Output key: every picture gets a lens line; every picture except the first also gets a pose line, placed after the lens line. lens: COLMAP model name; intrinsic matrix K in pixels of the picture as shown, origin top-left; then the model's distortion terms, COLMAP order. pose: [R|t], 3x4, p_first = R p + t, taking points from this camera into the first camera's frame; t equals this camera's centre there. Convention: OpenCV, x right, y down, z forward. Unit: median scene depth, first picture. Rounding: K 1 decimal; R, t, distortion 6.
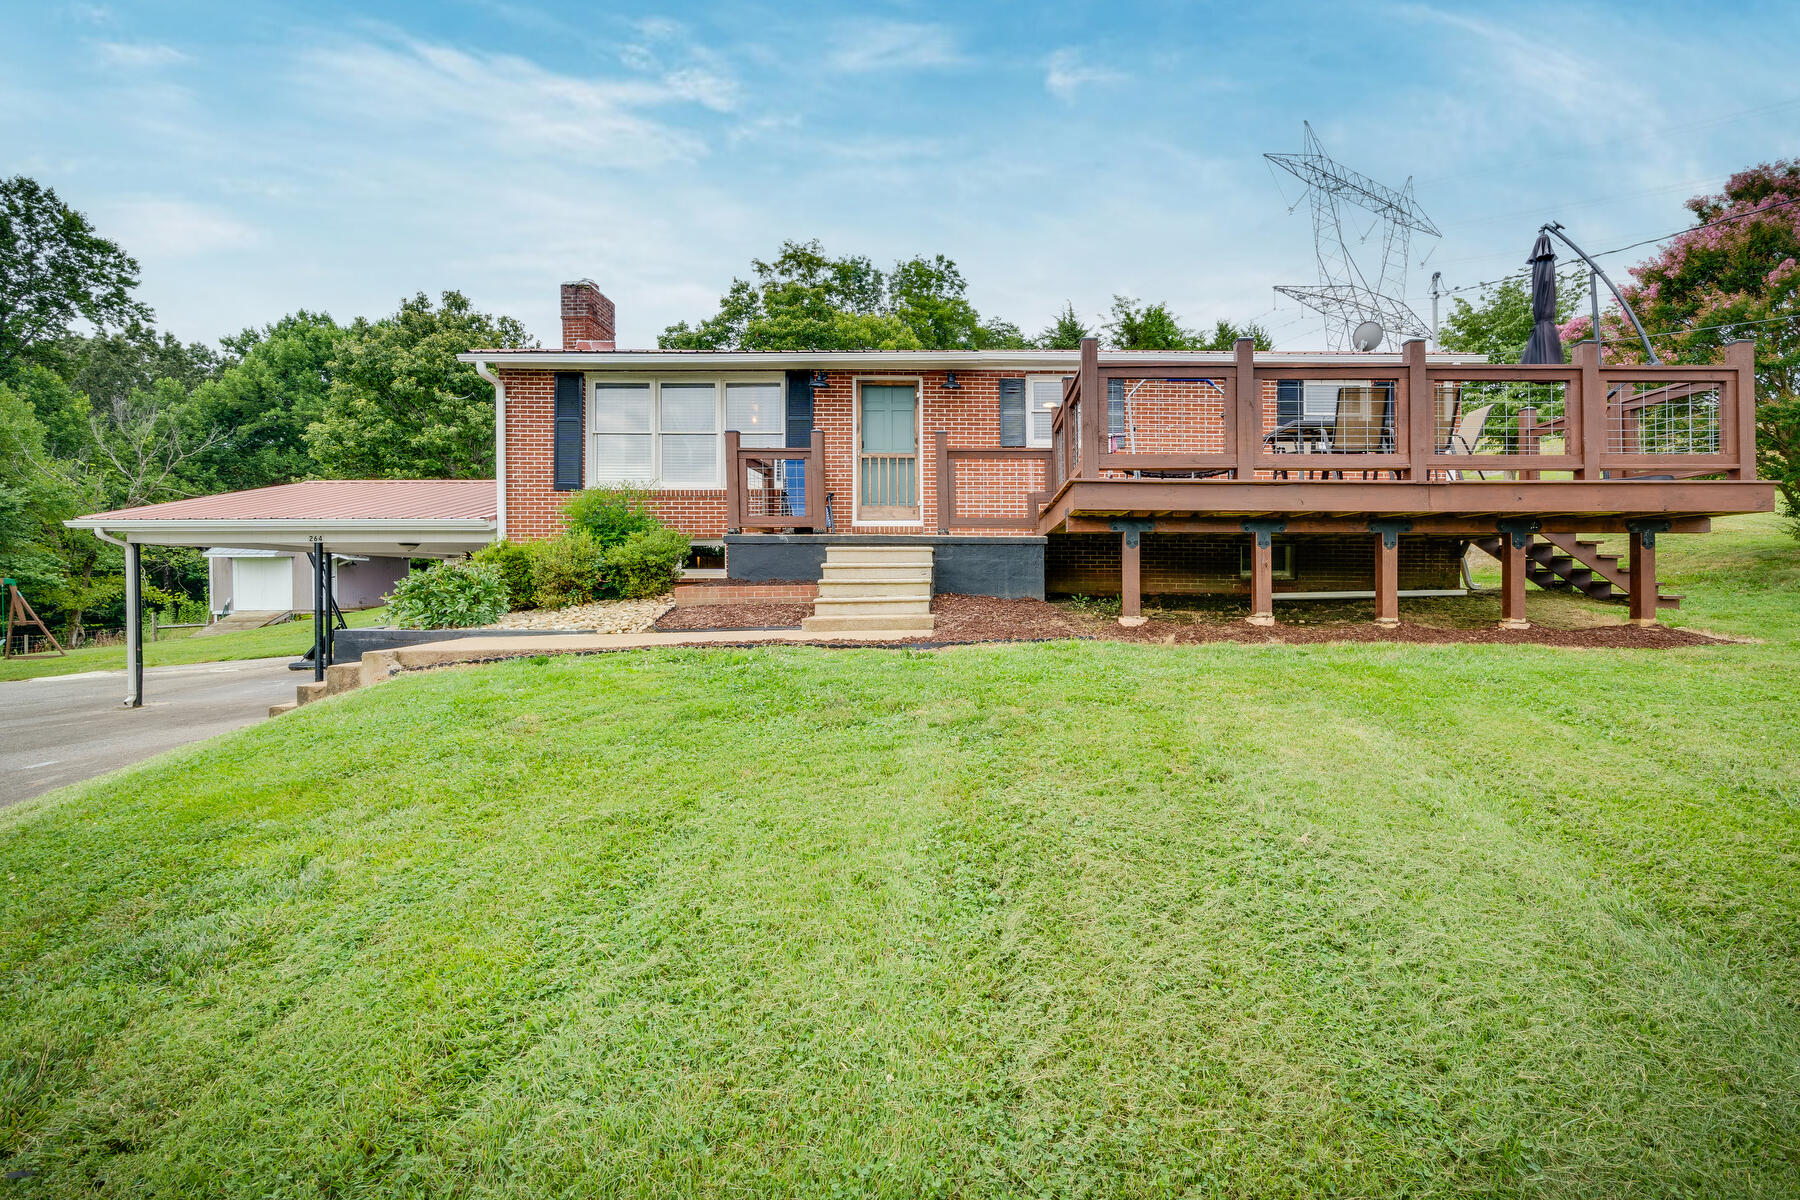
lens RADIAL K [[836.5, 0, 899.9], [0, 836.5, 589.8], [0, 0, 1]] dist [-0.005229, 0.000136]
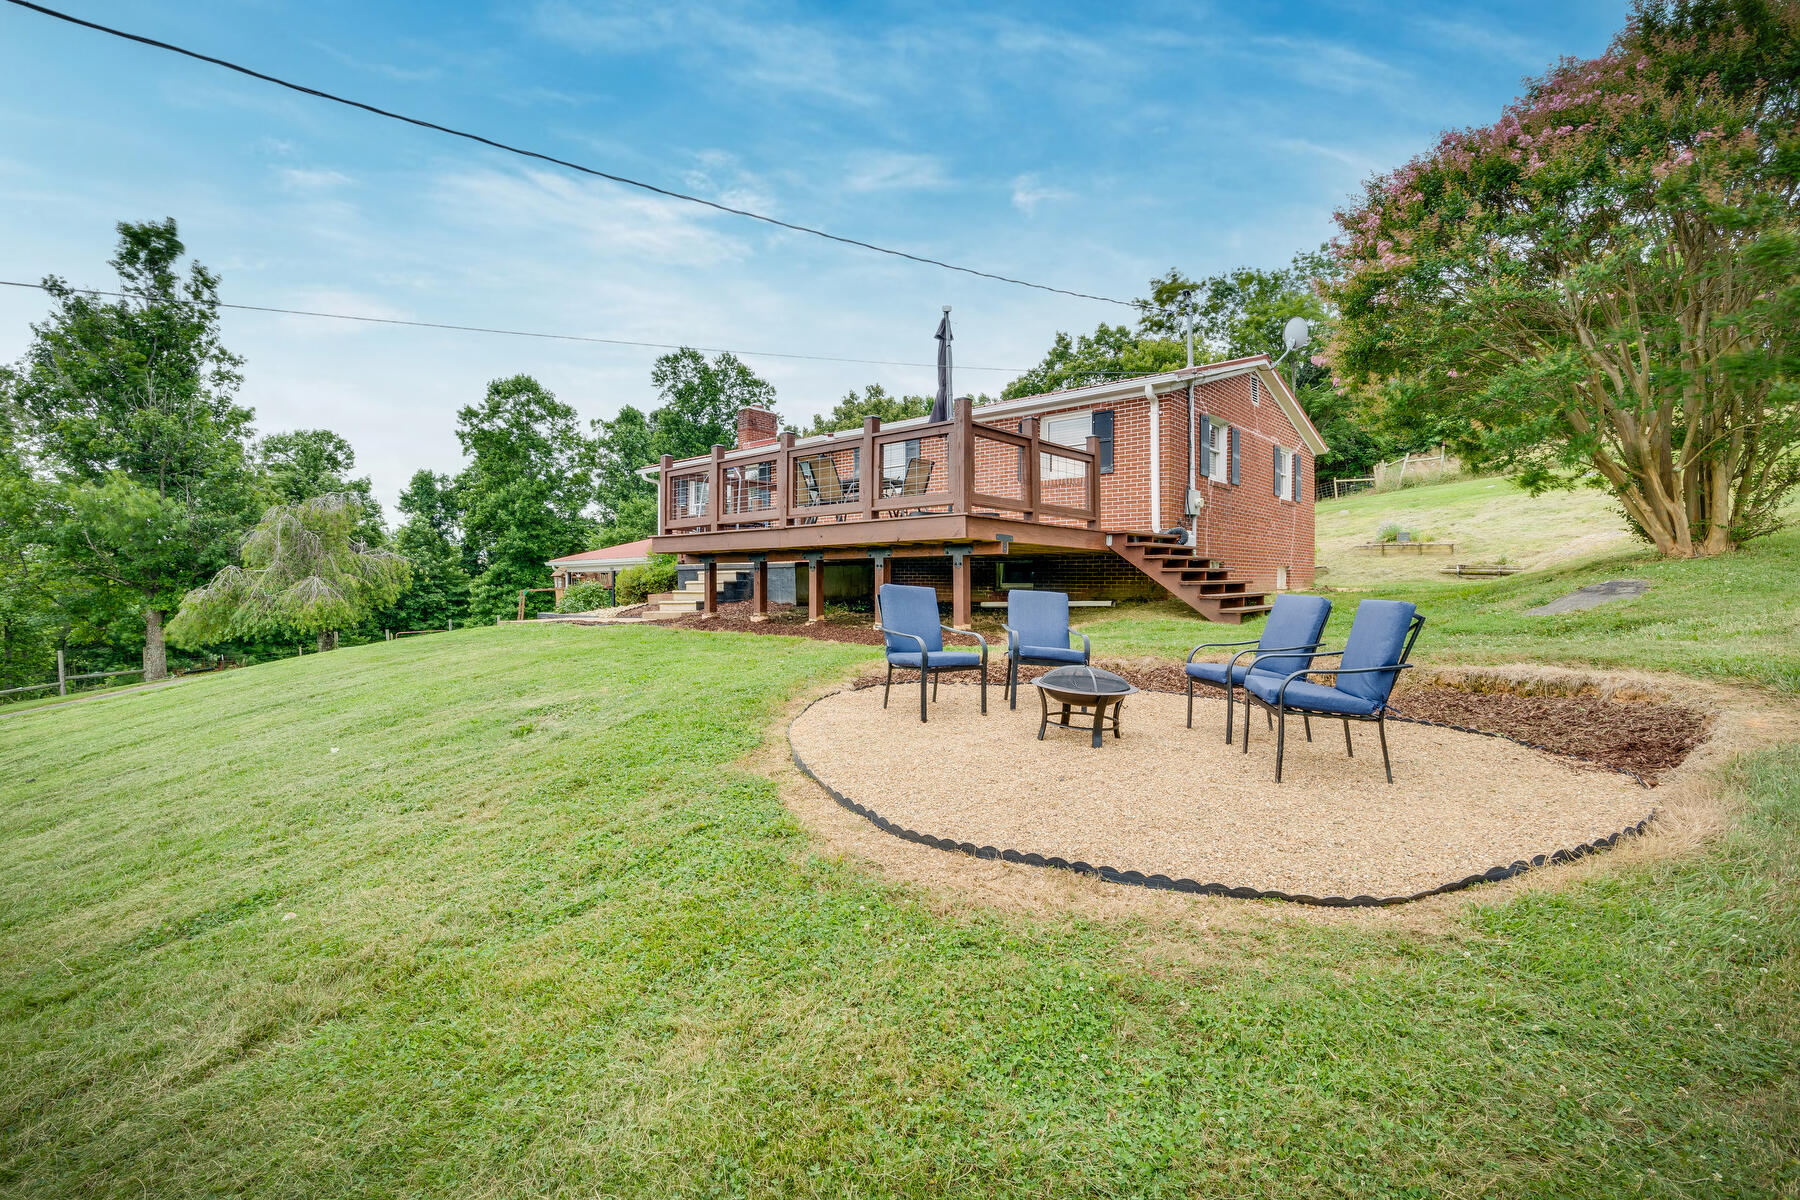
lens RADIAL K [[818.7, 0, 900.6], [0, 818.7, 565.4], [0, 0, 1]] dist [-0.010614, 0.000279]
pose [[0.758639, -0.024529, -0.651049, 1.142253], [-0.003087, 0.999144, -0.041242, -0.001246], [0.651504, 0.033297, 0.757914, 0.017996]]
